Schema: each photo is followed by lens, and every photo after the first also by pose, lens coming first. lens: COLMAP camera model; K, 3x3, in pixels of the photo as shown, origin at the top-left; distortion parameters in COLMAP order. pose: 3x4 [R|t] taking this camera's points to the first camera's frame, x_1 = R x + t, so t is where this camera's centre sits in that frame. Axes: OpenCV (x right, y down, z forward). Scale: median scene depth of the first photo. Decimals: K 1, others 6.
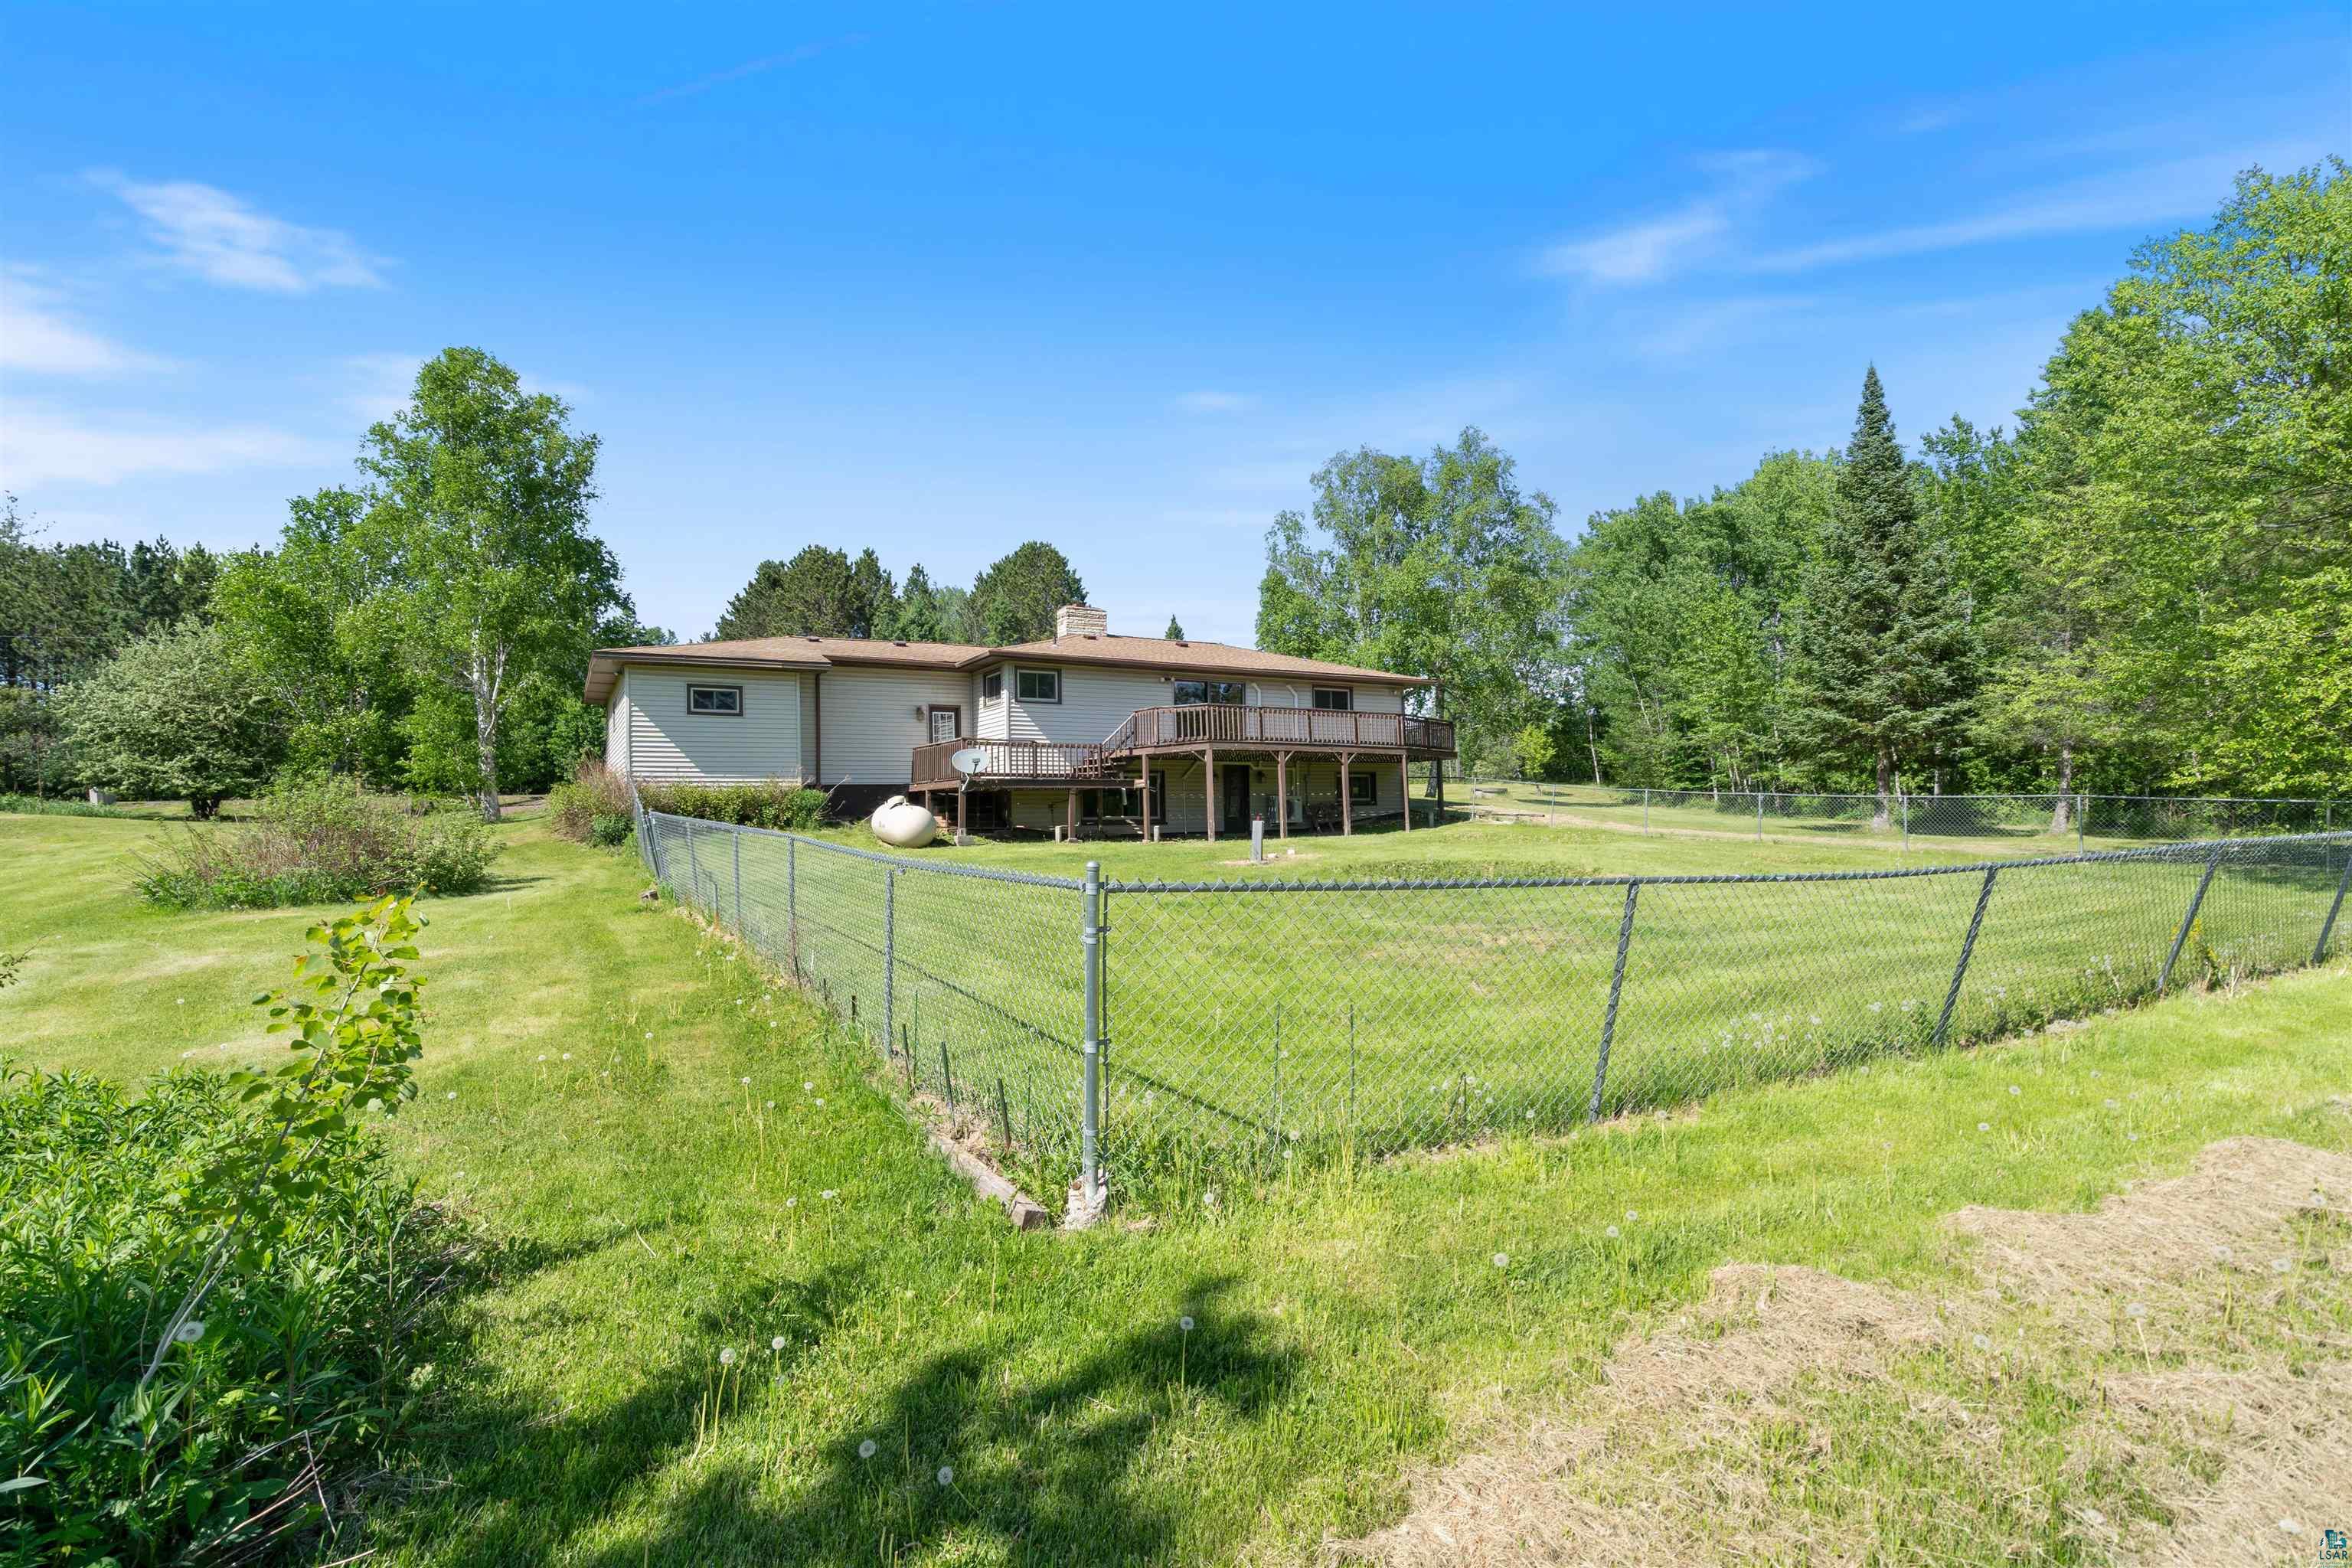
lens RADIAL K [[1081.4, 0, 1174.1], [0, 1081.4, 793.3], [0, 0, 1]] dist [-0.004687, 0.001303]
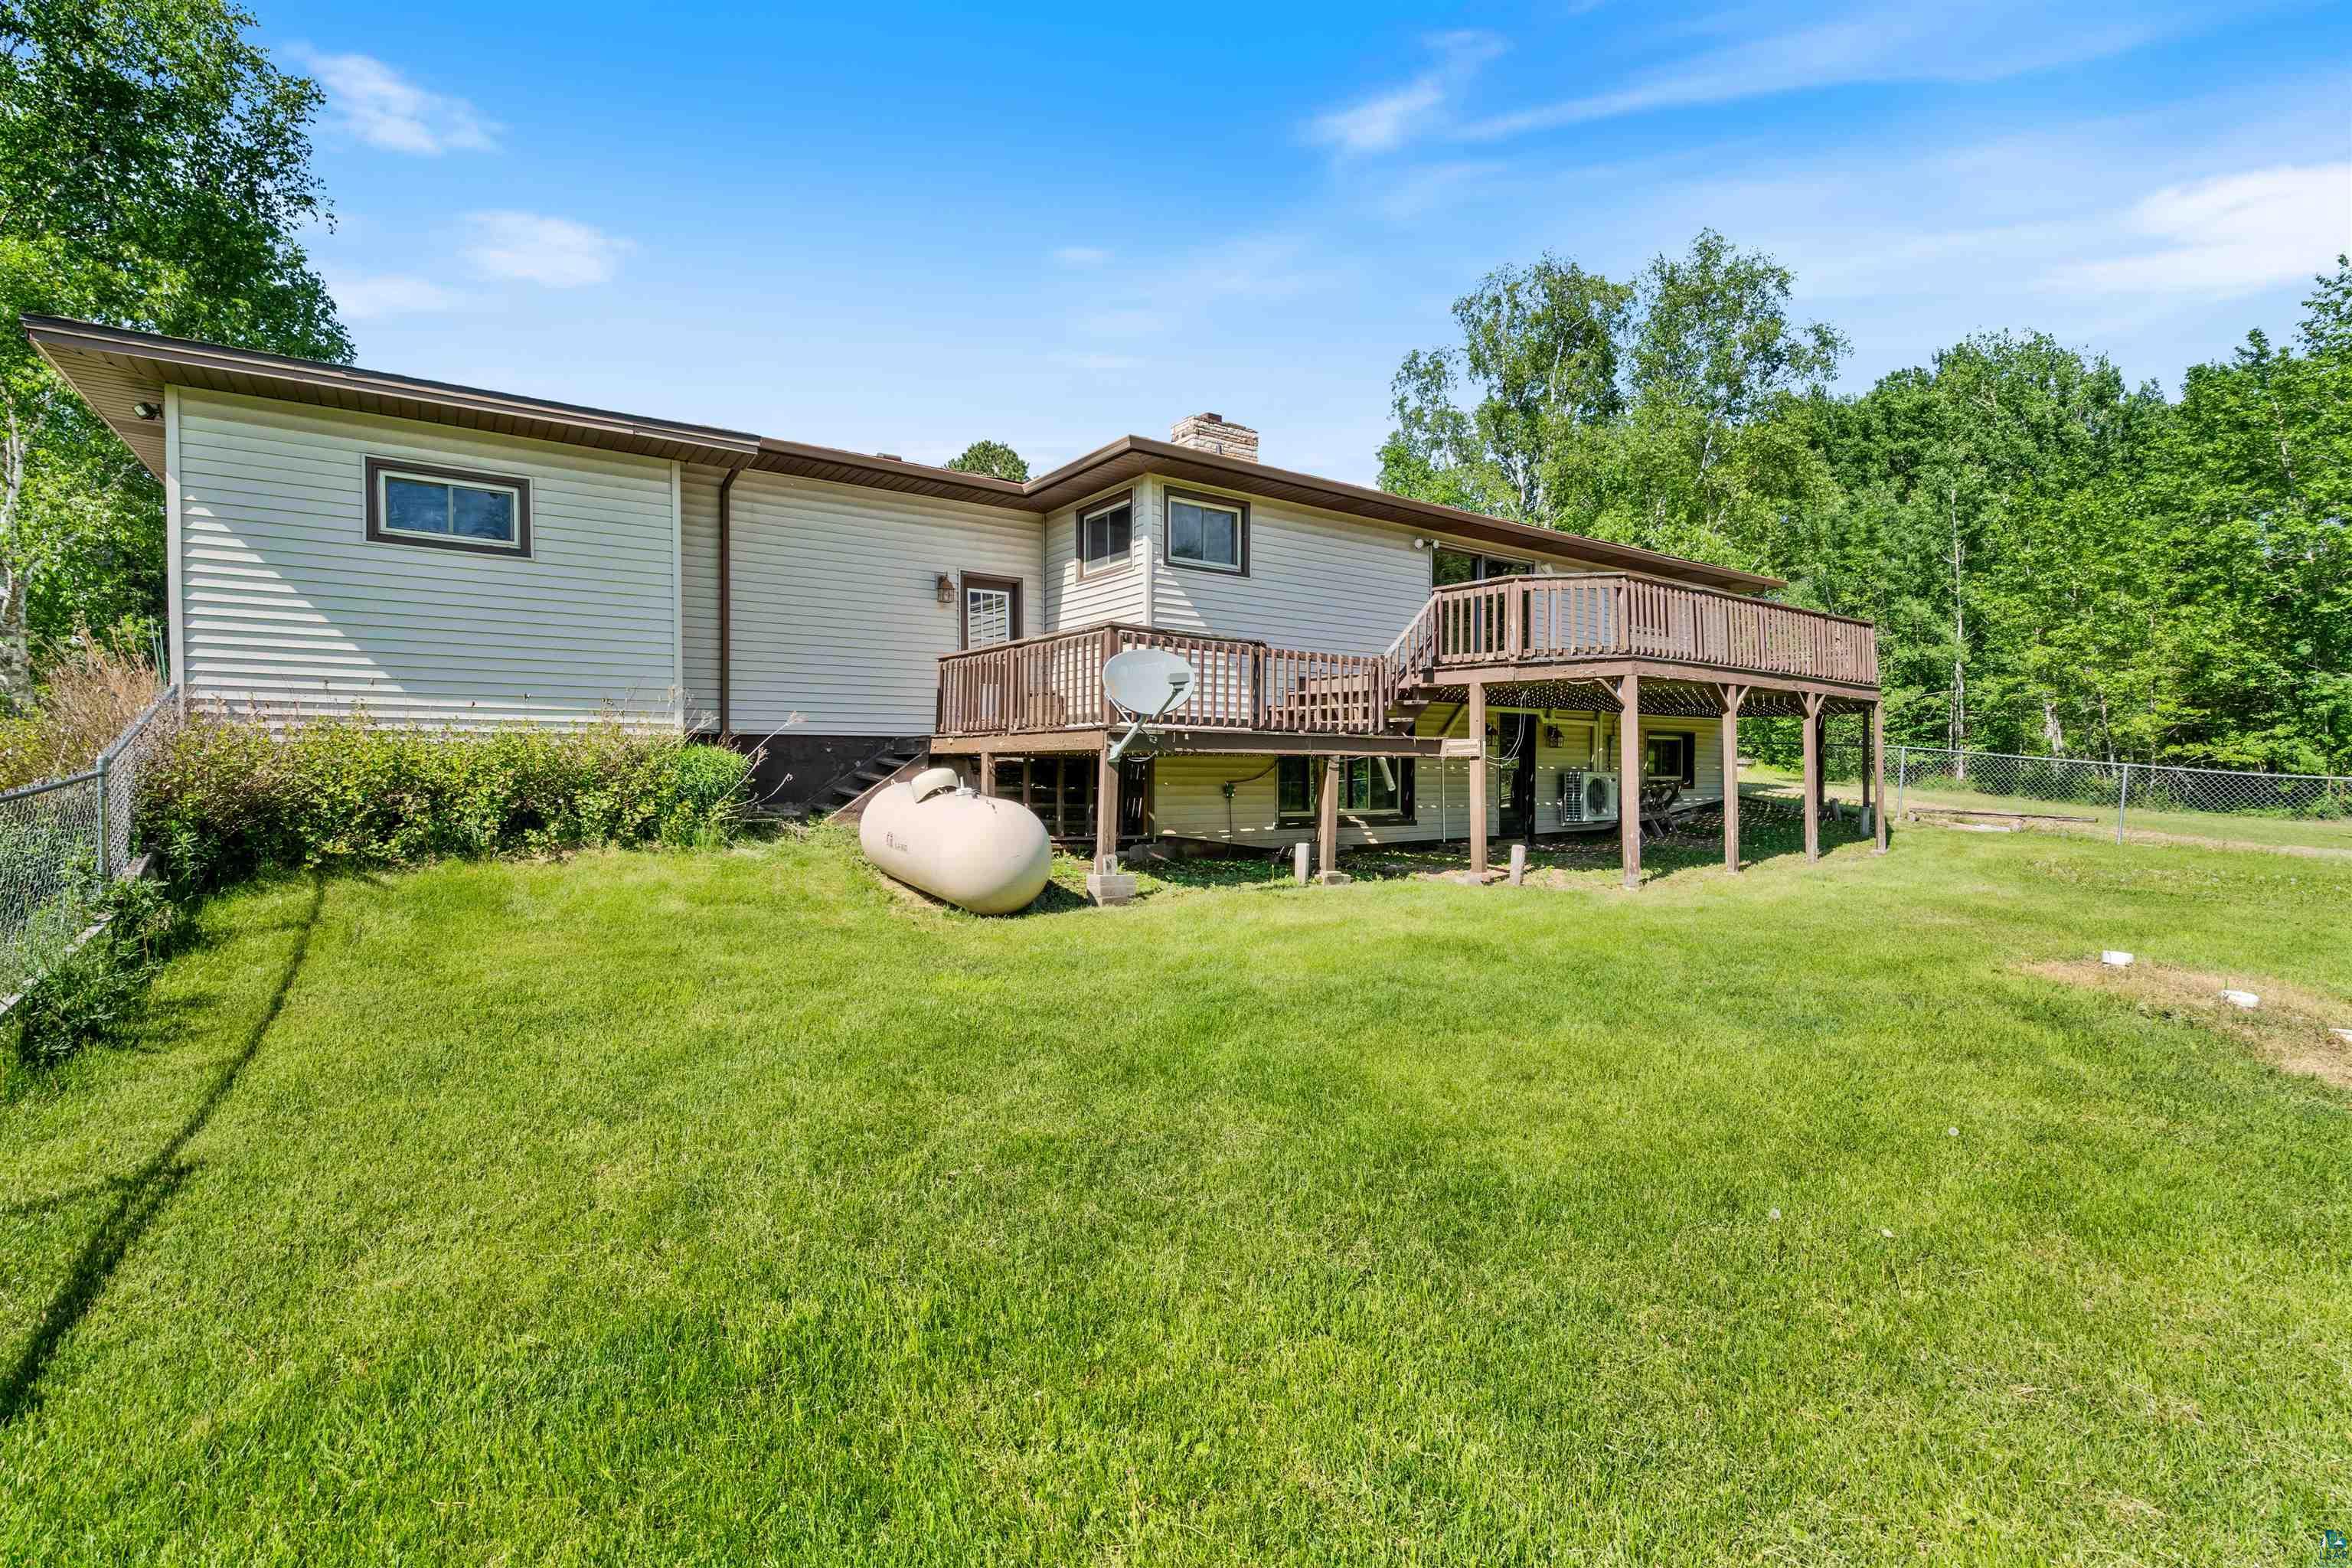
lens RADIAL K [[1081.4, 0, 1188.5], [0, 1081.4, 775.0], [0, 0, 1]] dist [-0.004687, 0.001303]
pose [[0.994988, 0.018796, 0.098213, -0.186287], [-0.021644, 0.999373, 0.028014, -0.007588], [-0.097624, -0.029999, 0.994771, 0.550205]]
